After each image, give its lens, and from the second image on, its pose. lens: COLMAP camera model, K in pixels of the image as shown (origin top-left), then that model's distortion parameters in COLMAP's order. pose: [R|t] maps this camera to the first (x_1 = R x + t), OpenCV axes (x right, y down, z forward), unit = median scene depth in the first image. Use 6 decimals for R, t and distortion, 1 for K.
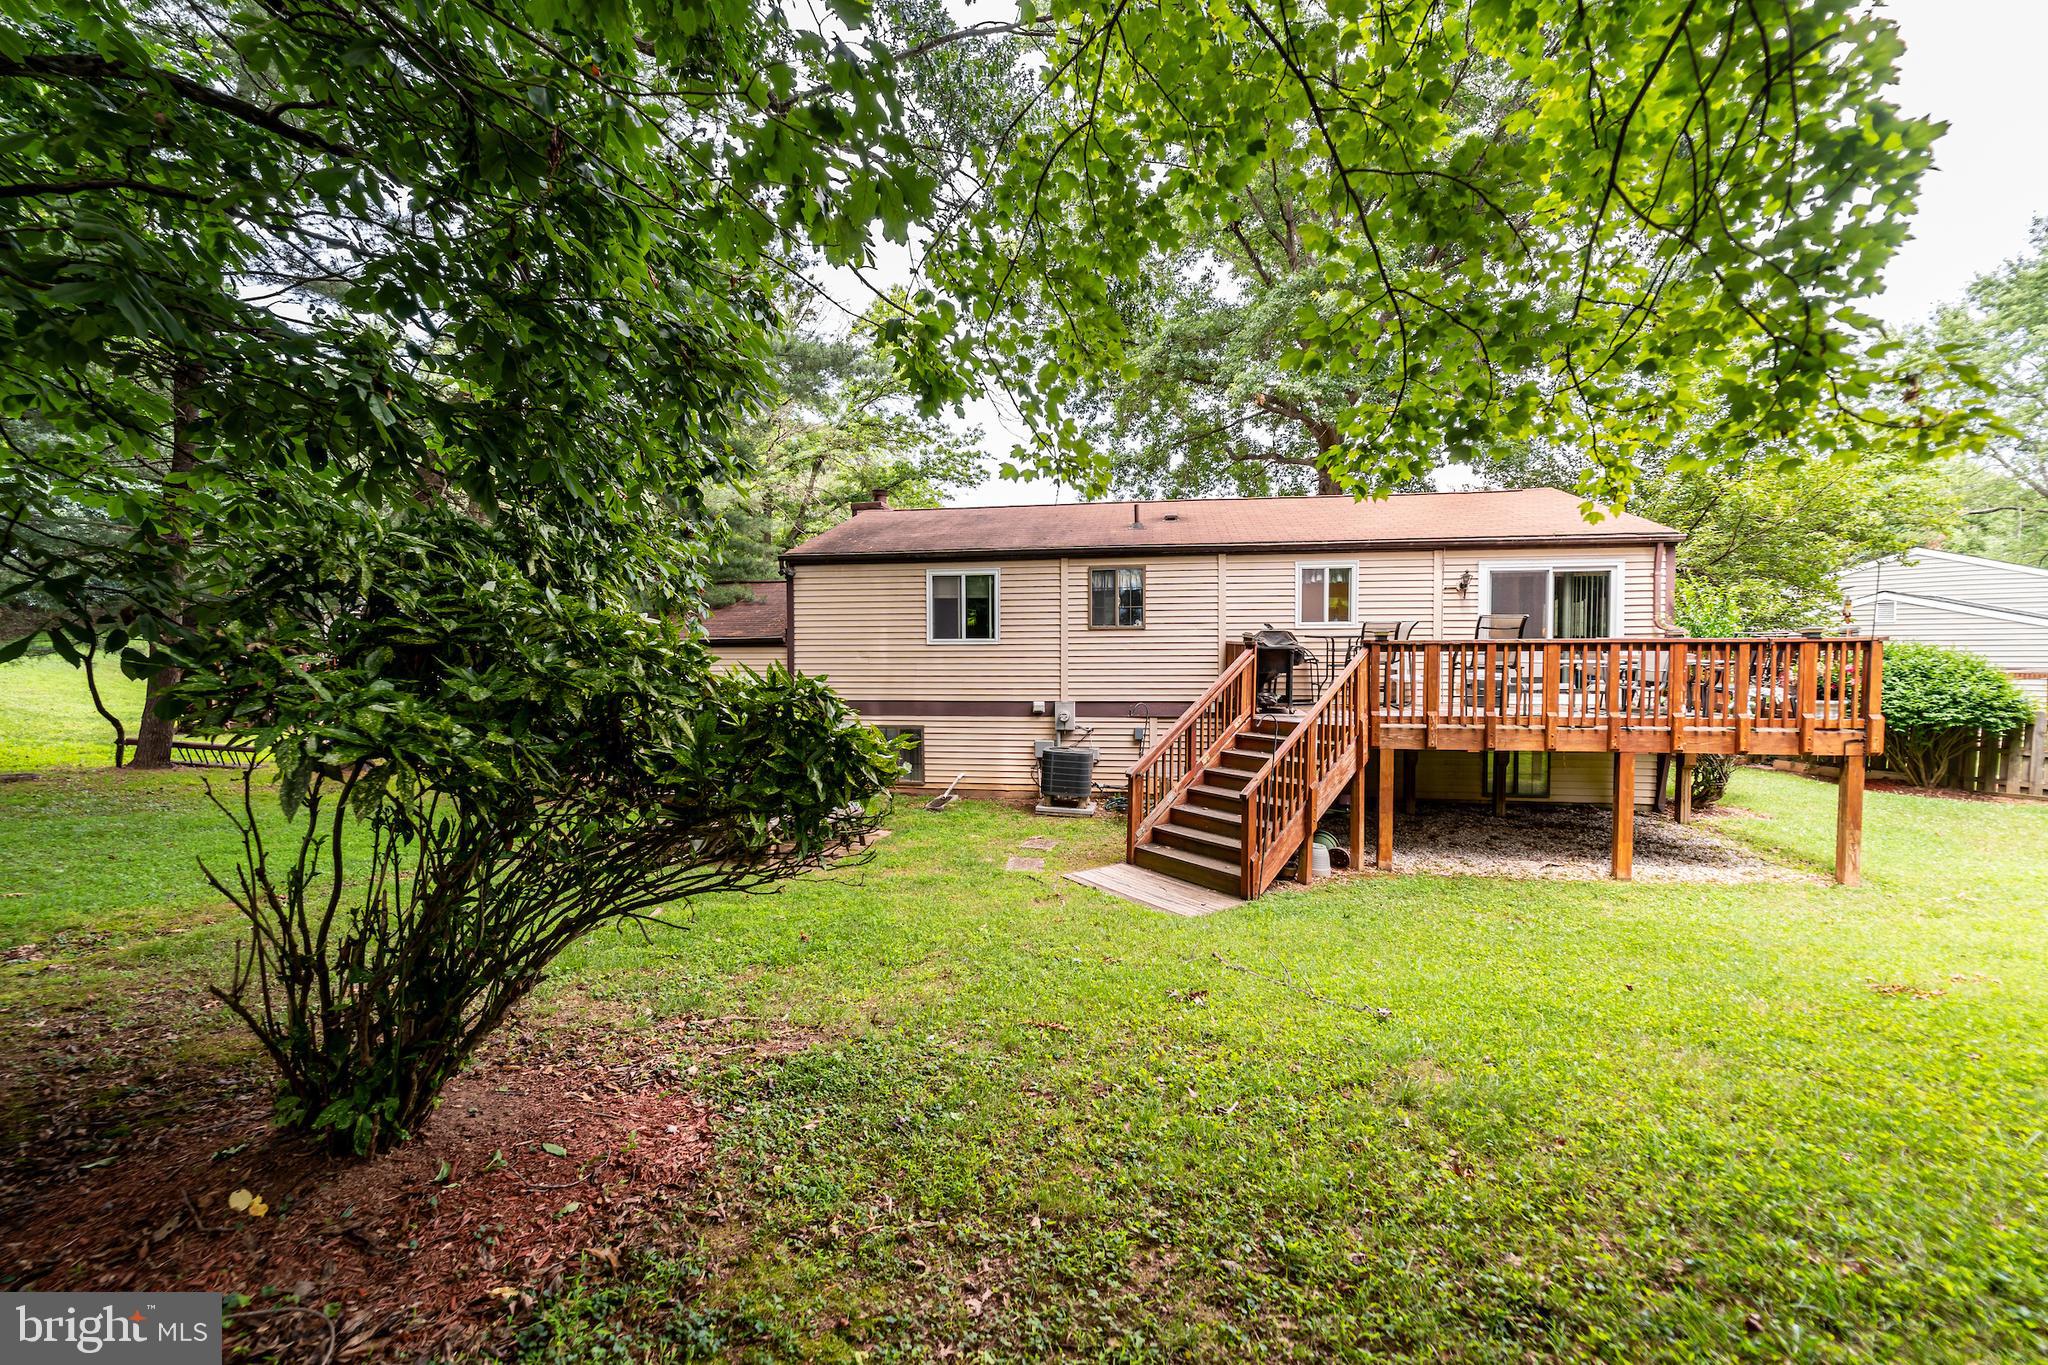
lens RADIAL K [[802.1, 0, 1024.0], [0, 802.1, 682.5], [0, 0, 1]] dist [-0.000647, -0.000142]
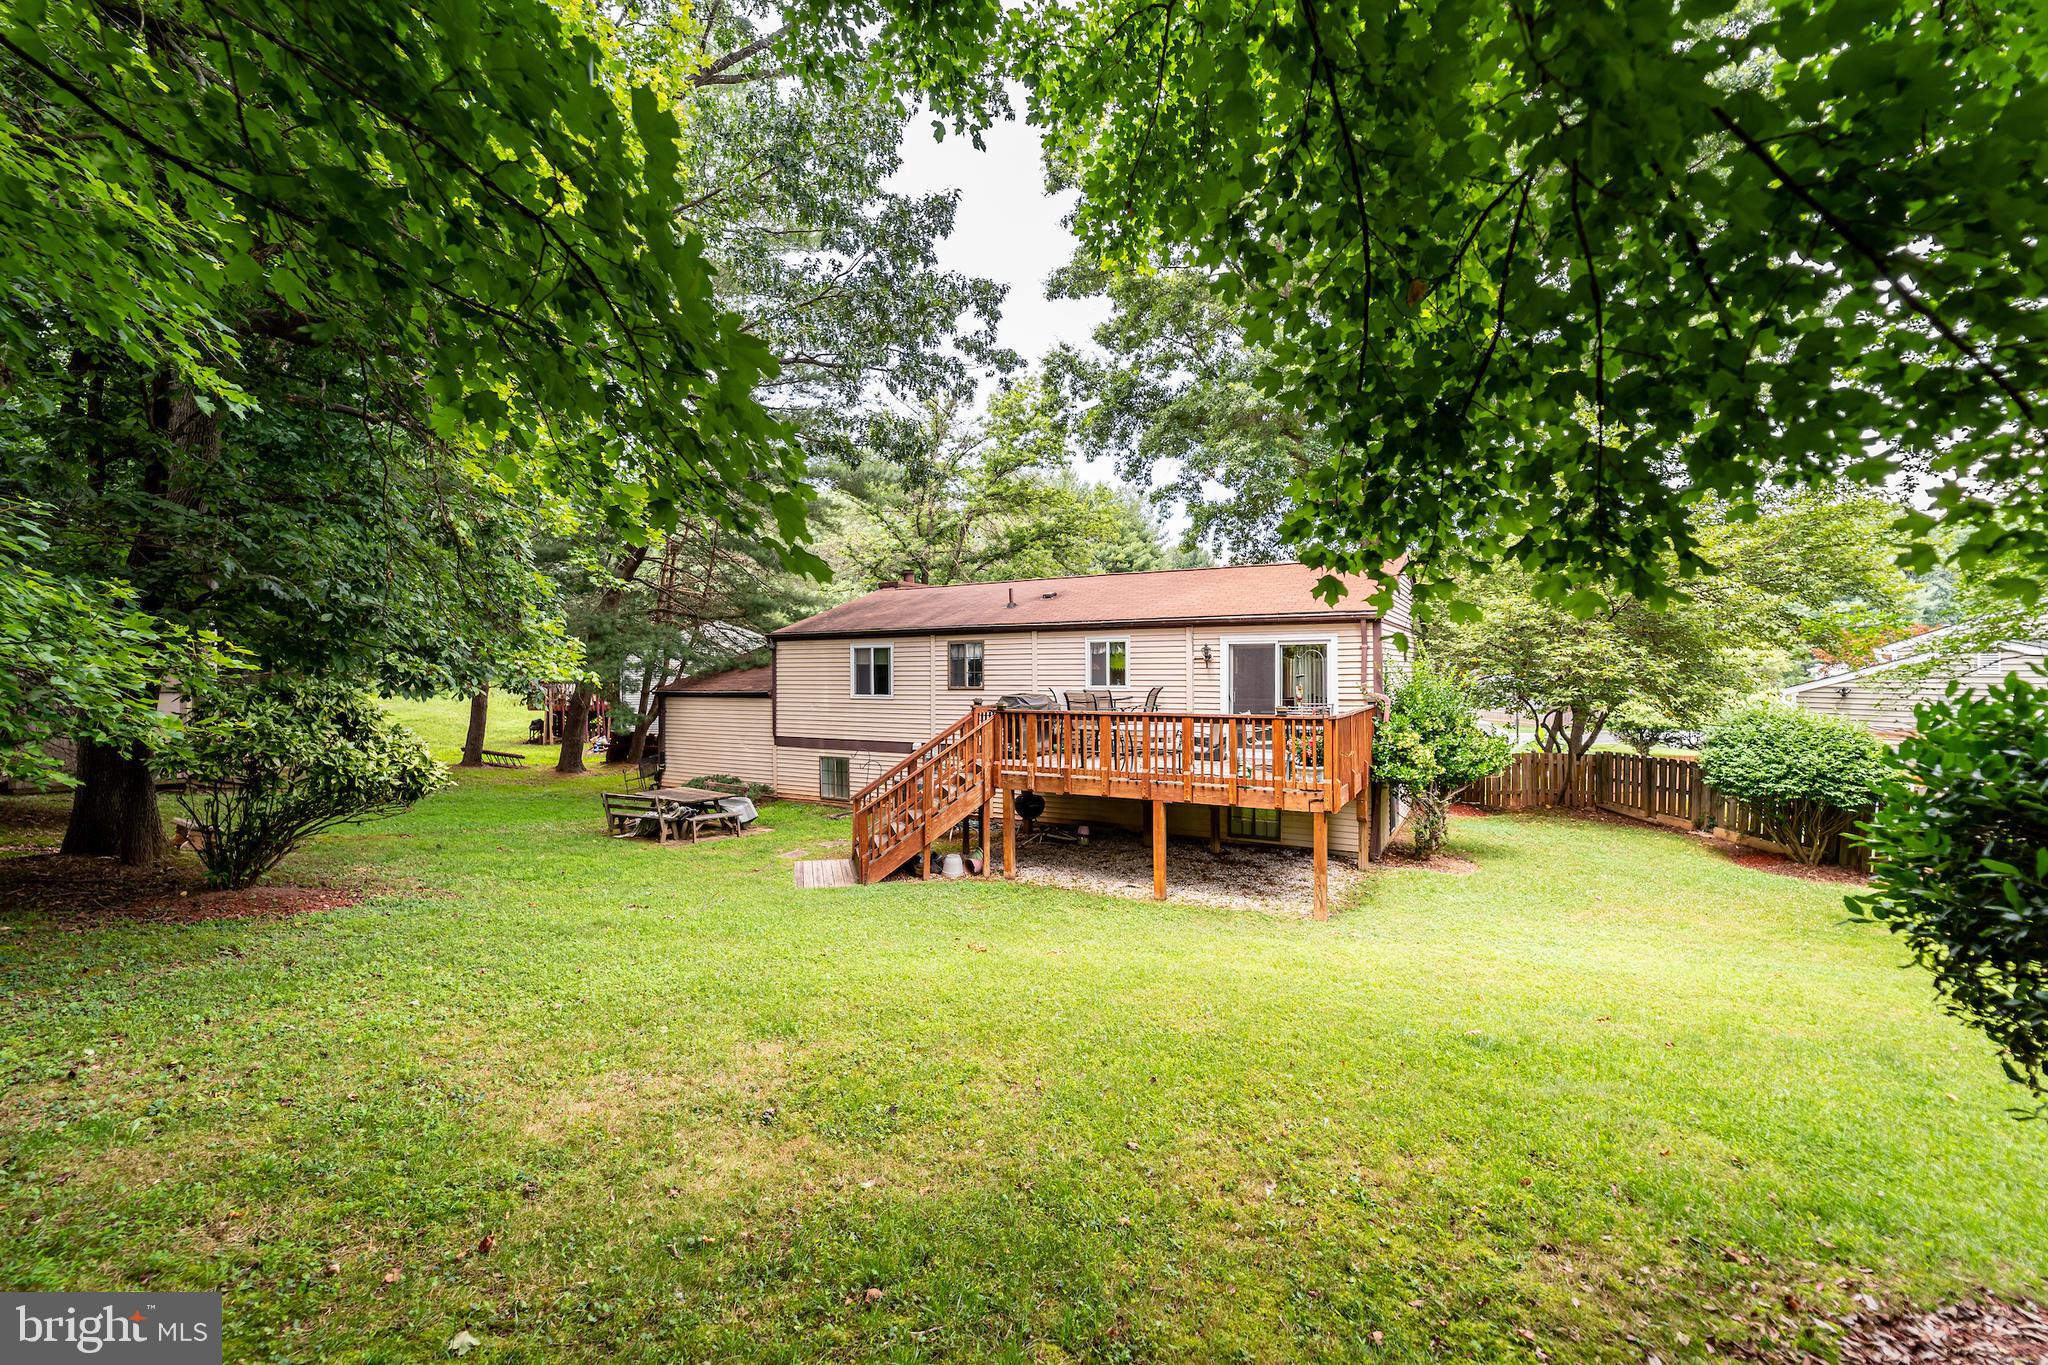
lens RADIAL K [[802.1, 0, 1024.0], [0, 802.1, 682.5], [0, 0, 1]] dist [-0.000647, -0.000142]
pose [[0.938341, 0.004334, -0.345684, 0.682949], [-0.014843, 0.999504, -0.027758, -0.044004], [0.345393, 0.031178, 0.937940, -0.201520]]
